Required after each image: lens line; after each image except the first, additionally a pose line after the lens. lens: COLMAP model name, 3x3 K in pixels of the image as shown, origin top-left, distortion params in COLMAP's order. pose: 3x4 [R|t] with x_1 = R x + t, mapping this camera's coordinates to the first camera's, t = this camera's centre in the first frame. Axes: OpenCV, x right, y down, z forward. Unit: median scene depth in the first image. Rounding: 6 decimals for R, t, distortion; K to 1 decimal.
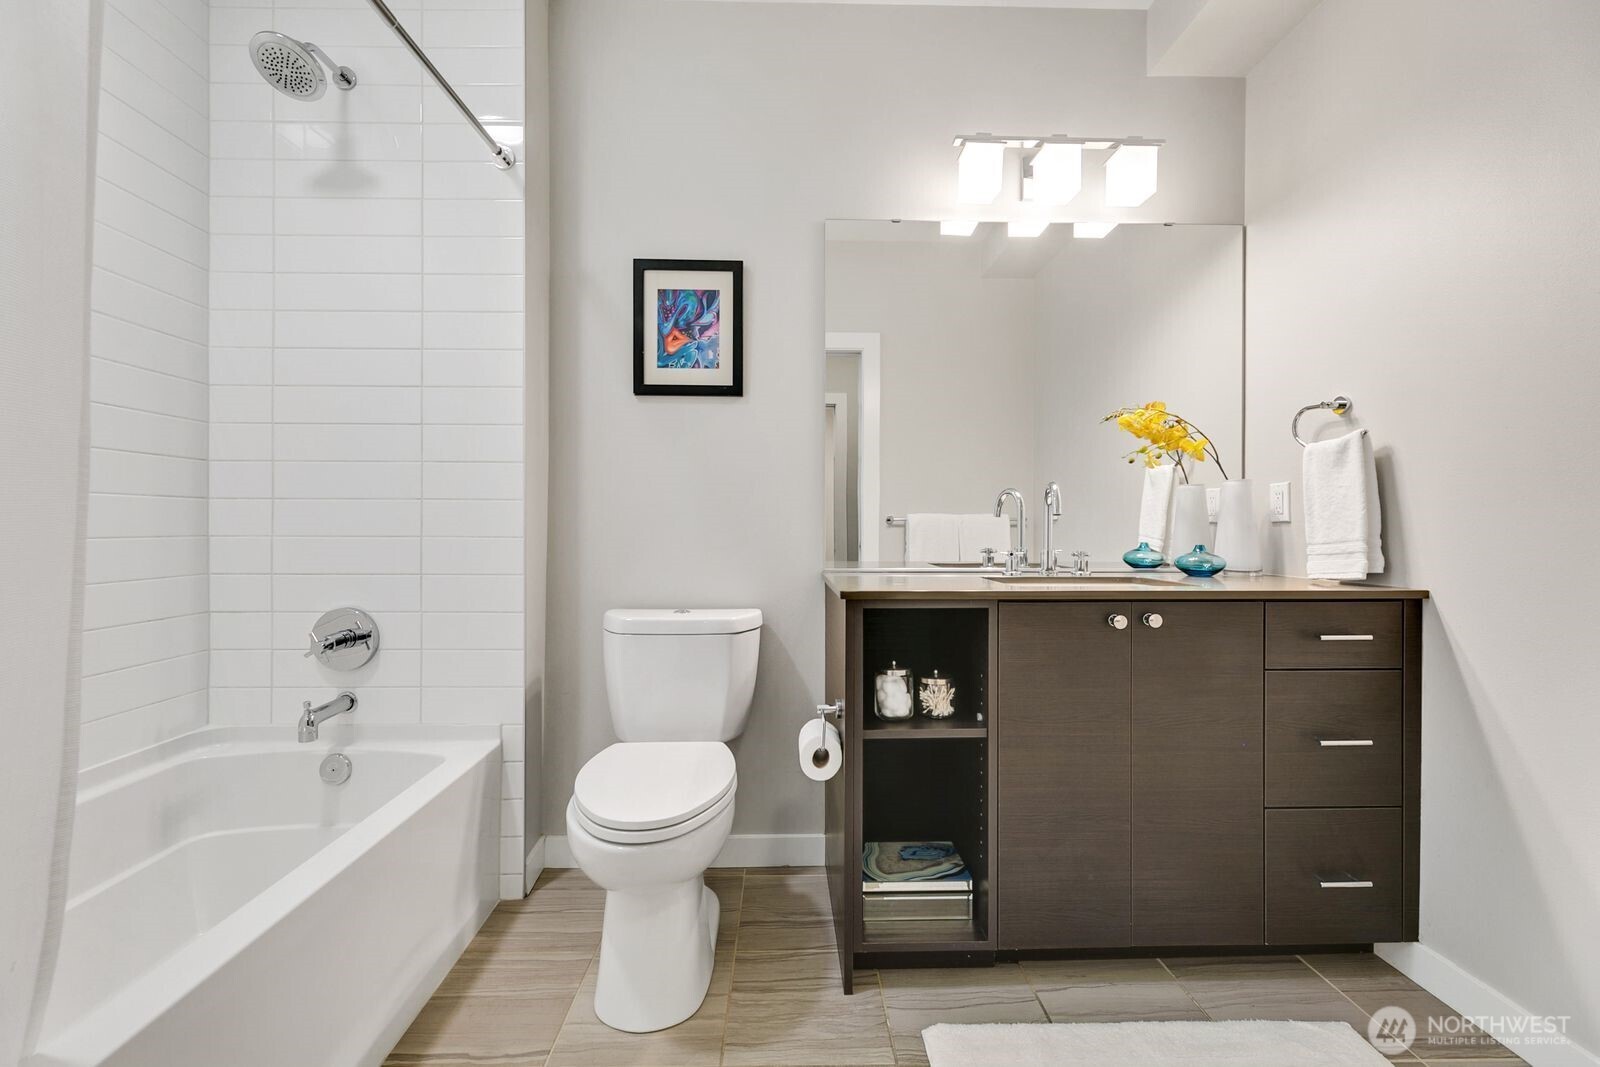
lens RADIAL K [[644.3, 0, 794.4], [0, 644.3, 526.6], [0, 0, 1]] dist [0.002145, -0.000118]
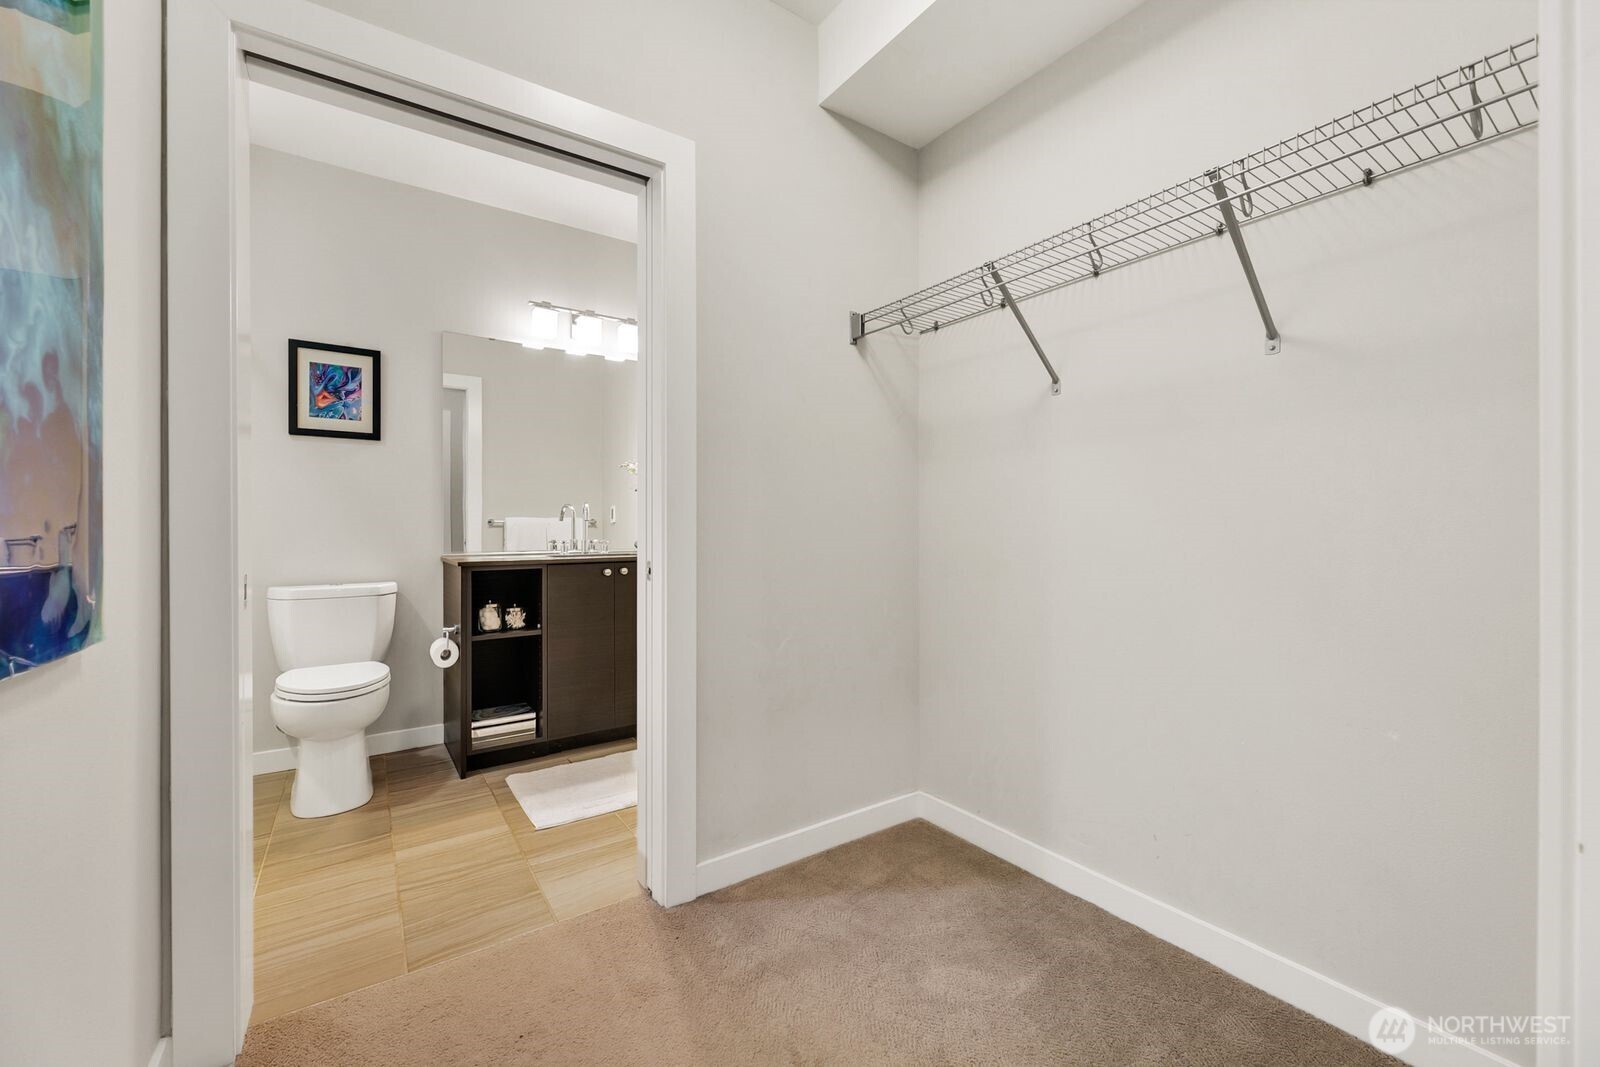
lens RADIAL K [[644.3, 0, 794.4], [0, 644.3, 526.6], [0, 0, 1]] dist [0.002145, -0.000118]
pose [[0.836804, -0.003709, 0.547491, -0.097562], [0.003966, 0.999992, 0.000713, 0.000438], [-0.547489, 0.001575, 0.836812, -0.792737]]
